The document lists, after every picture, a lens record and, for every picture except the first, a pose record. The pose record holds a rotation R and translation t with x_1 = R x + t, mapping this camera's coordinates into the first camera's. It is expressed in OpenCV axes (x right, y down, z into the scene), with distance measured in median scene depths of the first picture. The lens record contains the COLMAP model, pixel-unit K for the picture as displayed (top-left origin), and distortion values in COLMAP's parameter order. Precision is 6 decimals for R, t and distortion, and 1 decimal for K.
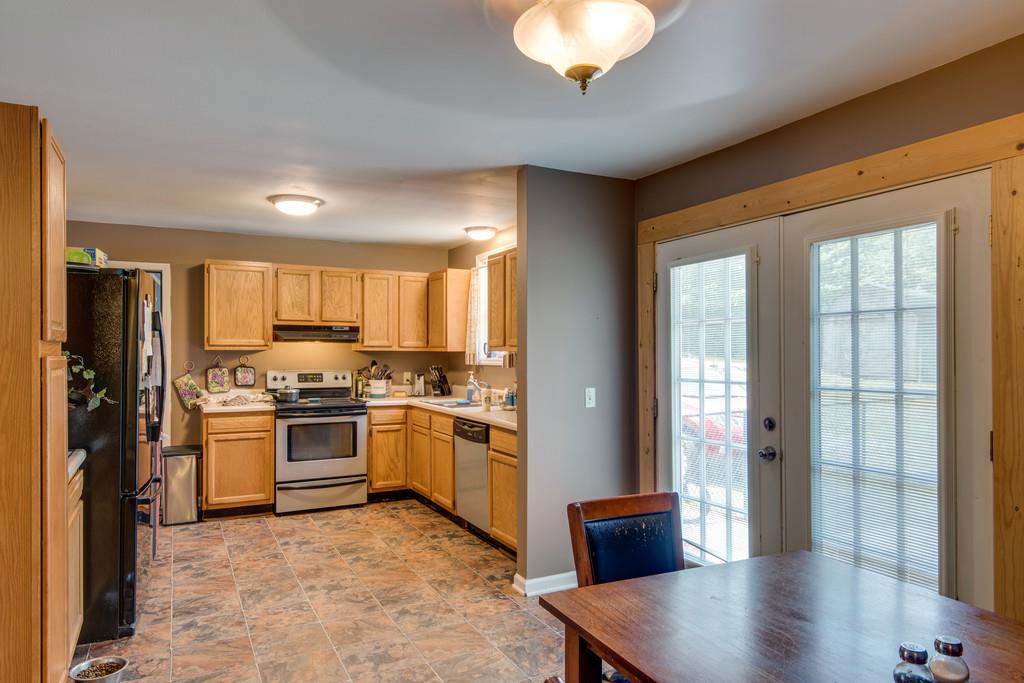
lens RADIAL K [[654.5, 0, 512.8], [0, 654.5, 344.8], [0, 0, 1]] dist [-0.004596, -0.004843]
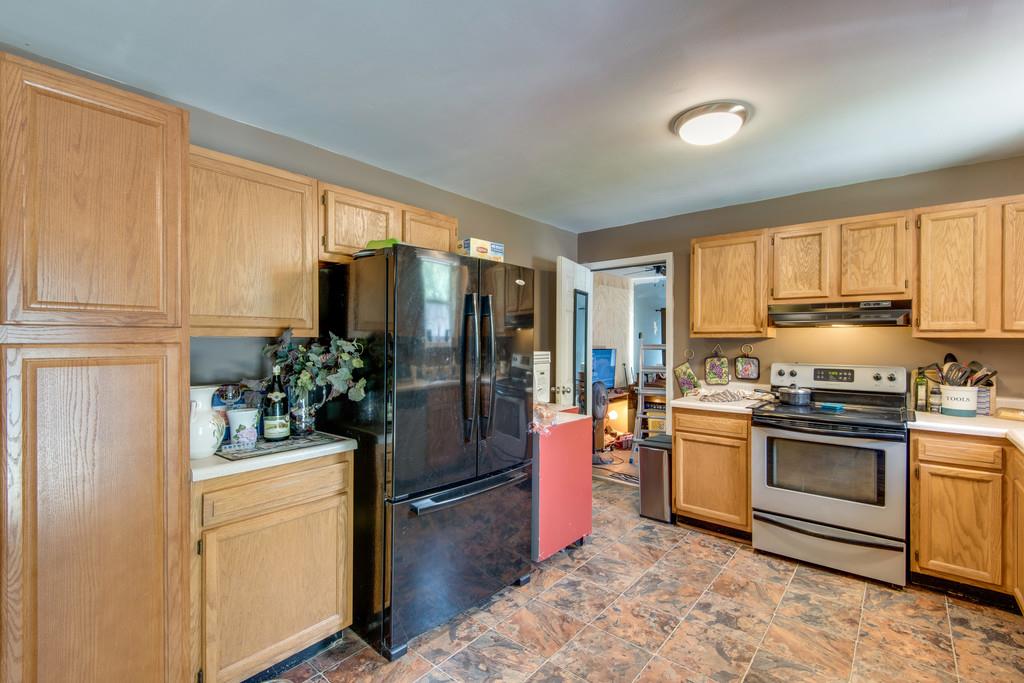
lens RADIAL K [[465.8, 0, 509.0], [0, 465.8, 341.1], [0, 0, 1]] dist [0.009115, -0.003739]
pose [[0.396097, 0.000047, -0.918209, 0.030112], [0.007802, 0.999964, 0.003417, 0.008082], [0.918176, -0.008517, 0.396082, 0.477743]]
